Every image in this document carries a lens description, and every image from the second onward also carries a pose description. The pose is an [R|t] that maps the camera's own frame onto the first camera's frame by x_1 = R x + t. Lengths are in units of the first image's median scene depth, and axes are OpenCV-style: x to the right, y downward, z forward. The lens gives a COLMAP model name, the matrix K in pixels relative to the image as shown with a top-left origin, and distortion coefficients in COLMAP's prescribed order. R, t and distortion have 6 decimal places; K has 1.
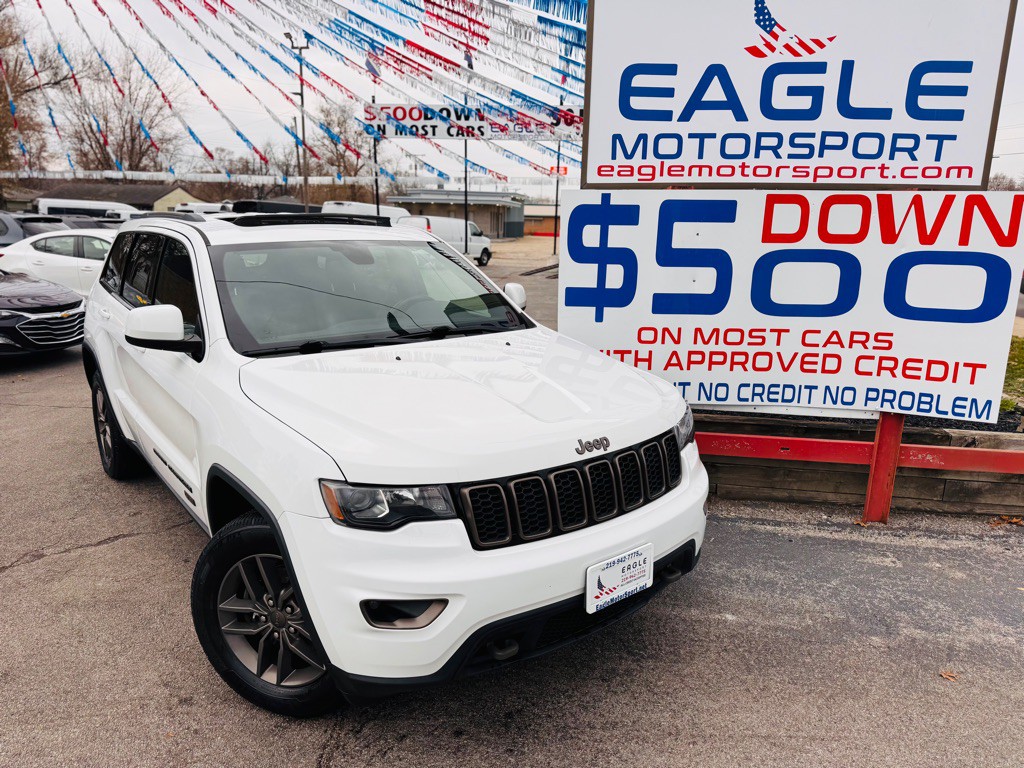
lens RADIAL K [[722.9, 0, 512.0], [0, 722.9, 384.0], [0, 0, 1]] dist [0.044394, -0.052814]
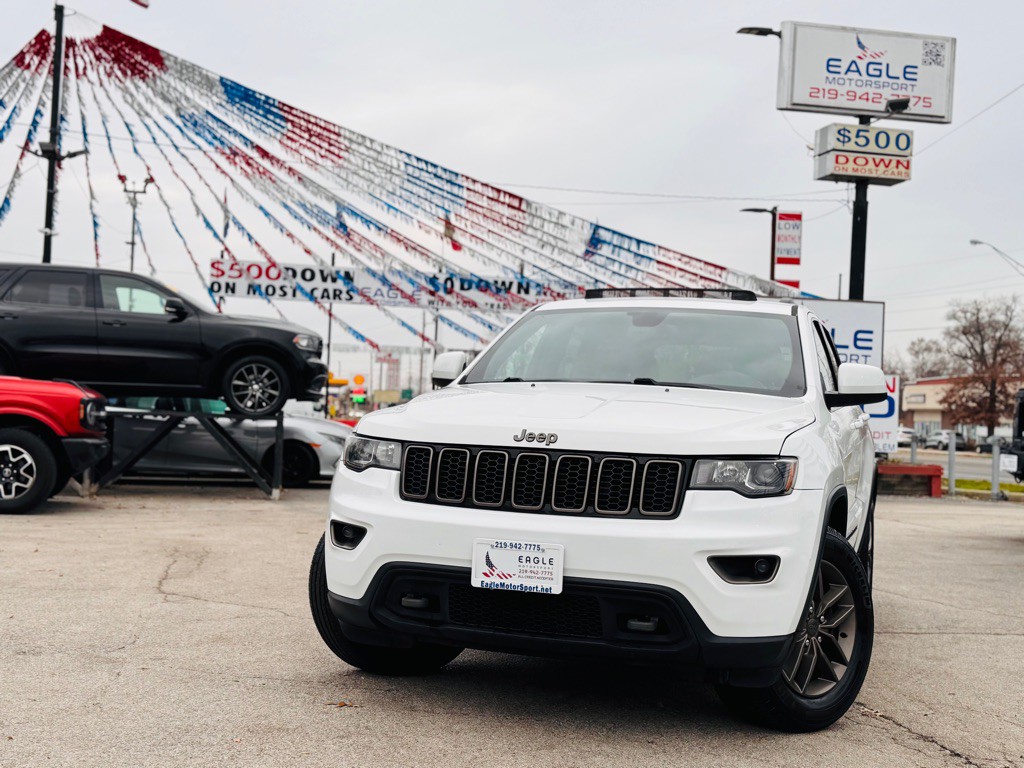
lens RADIAL K [[1291.5, 0, 511.8], [0, 1291.5, 387.6], [0, 0, 1]] dist [0.214850, -0.486655]
pose [[0.949415, 0.020327, 0.313366, -2.223217], [0.054228, 0.972298, -0.227367, 0.826896], [-0.309306, 0.232859, 0.922012, -3.106788]]
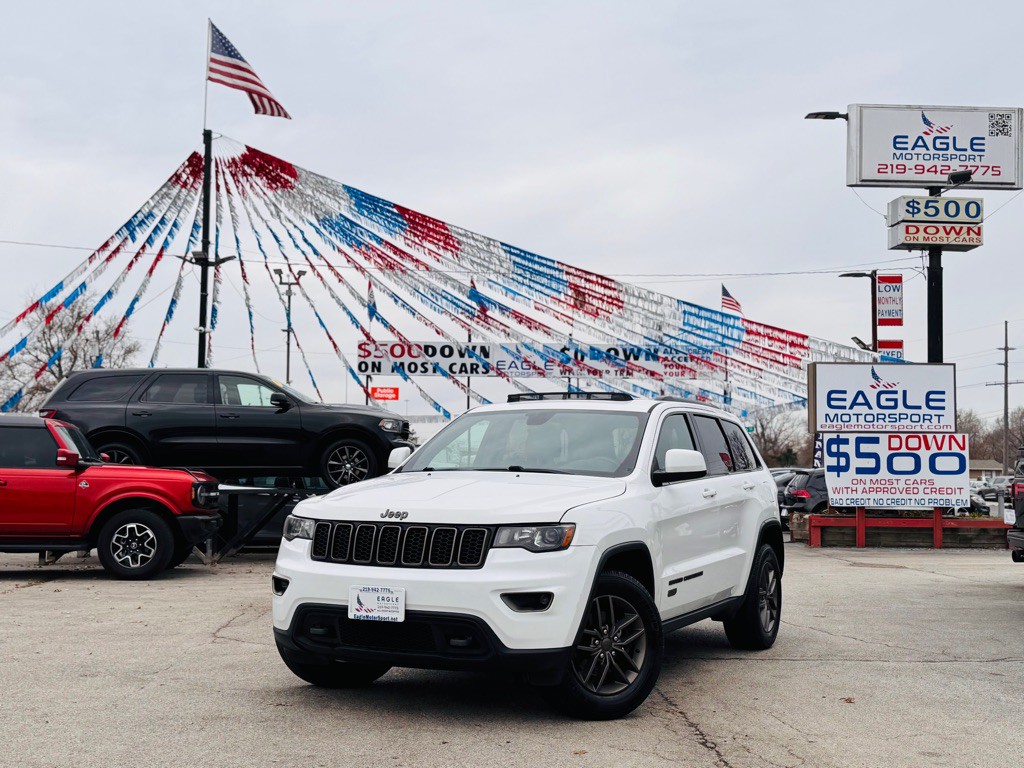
lens RADIAL K [[1291.5, 0, 511.8], [0, 1291.5, 387.6], [0, 0, 1]] dist [0.214850, -0.486655]
pose [[0.982897, -0.002613, 0.184137, -2.027566], [0.055043, 0.958359, -0.280212, 0.918617], [-0.175738, 0.285555, 0.942112, -3.628097]]
